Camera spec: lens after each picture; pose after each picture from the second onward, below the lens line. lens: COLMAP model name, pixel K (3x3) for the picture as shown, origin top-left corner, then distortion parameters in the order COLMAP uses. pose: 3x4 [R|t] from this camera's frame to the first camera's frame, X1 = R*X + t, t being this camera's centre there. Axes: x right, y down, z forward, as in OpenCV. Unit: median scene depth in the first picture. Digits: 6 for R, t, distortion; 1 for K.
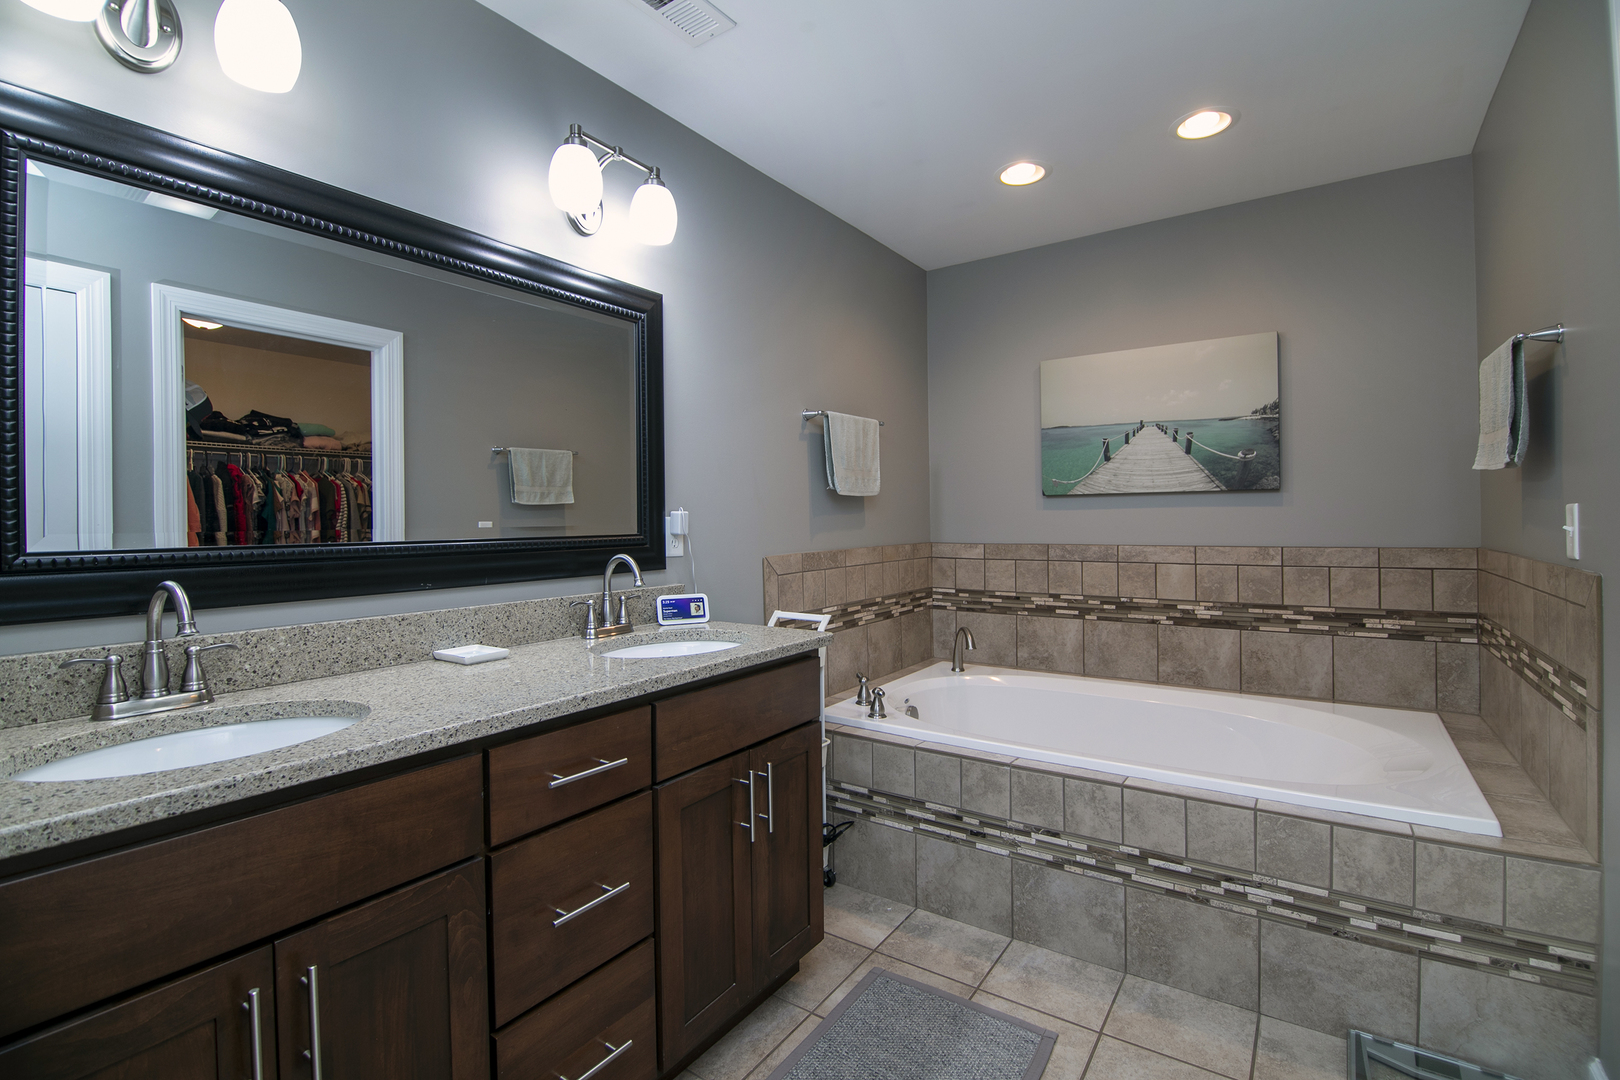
lens RADIAL K [[752.6, 0, 812.0], [0, 752.6, 533.2], [0, 0, 1]] dist [0.008040, -0.008768]
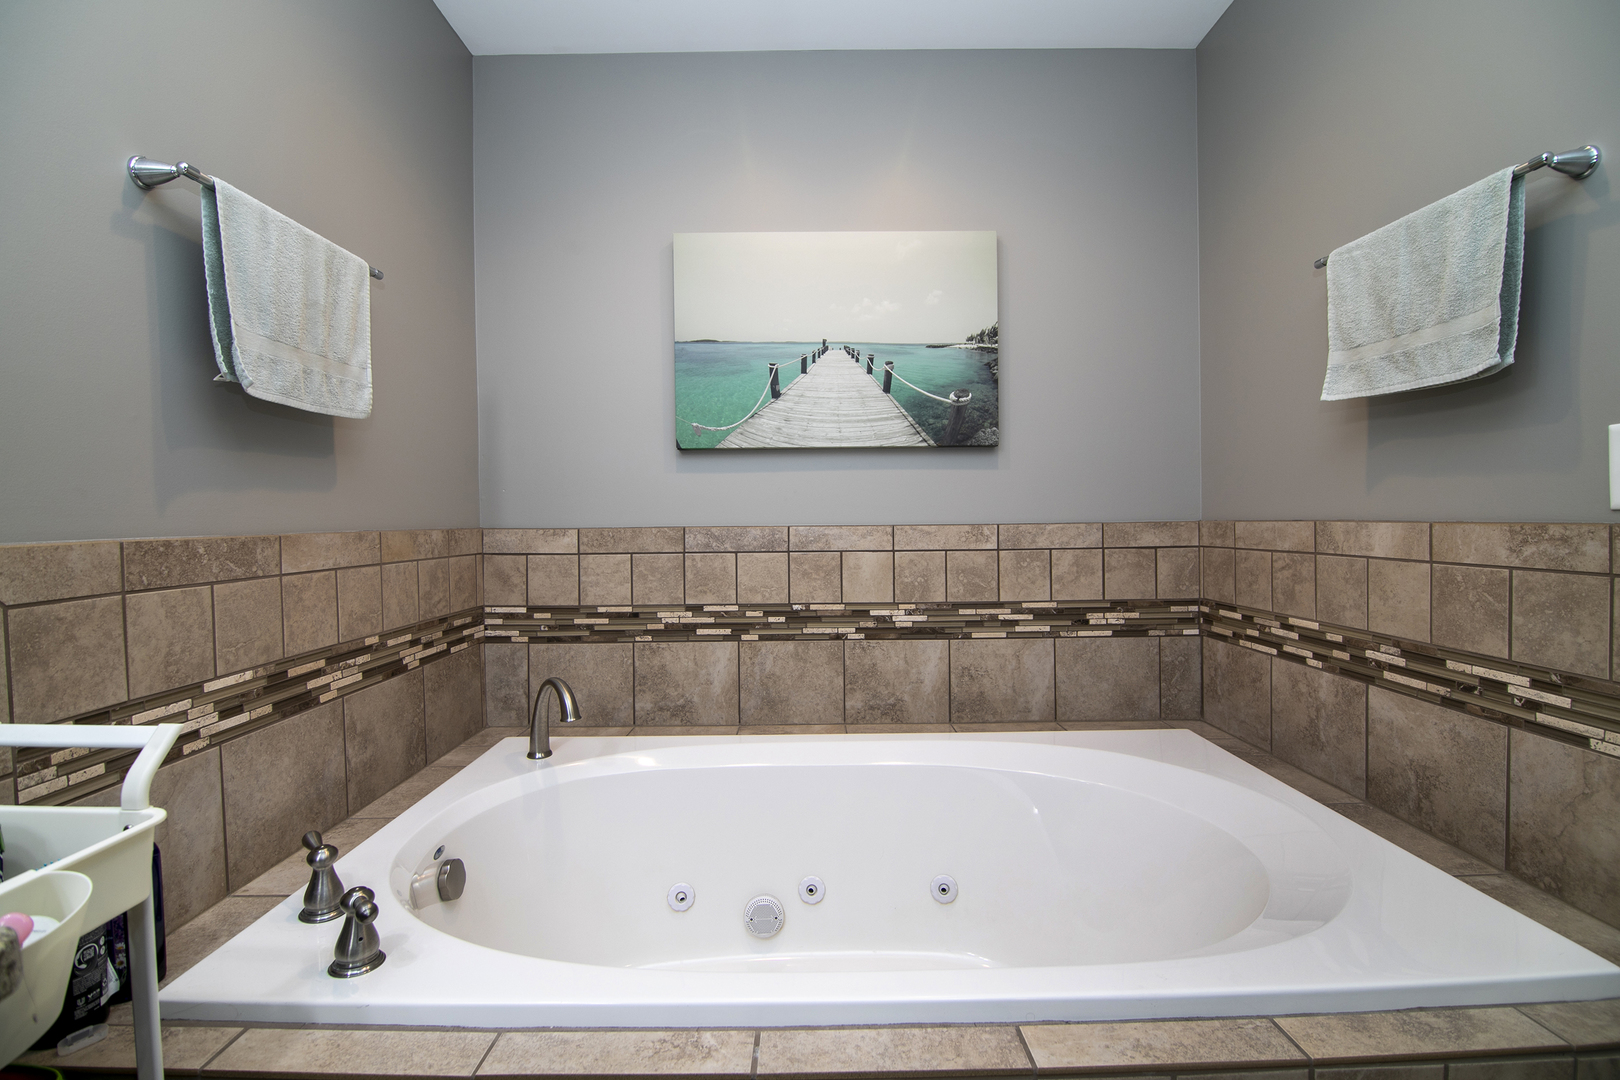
lens RADIAL K [[752.6, 0, 824.9], [0, 752.6, 525.4], [0, 0, 1]] dist [0.008040, -0.008768]
pose [[0.818331, -0.003446, 0.574736, 0.052037], [0.011587, 0.999878, -0.010503, 0.024084], [-0.574630, 0.015255, 0.818271, 0.464905]]
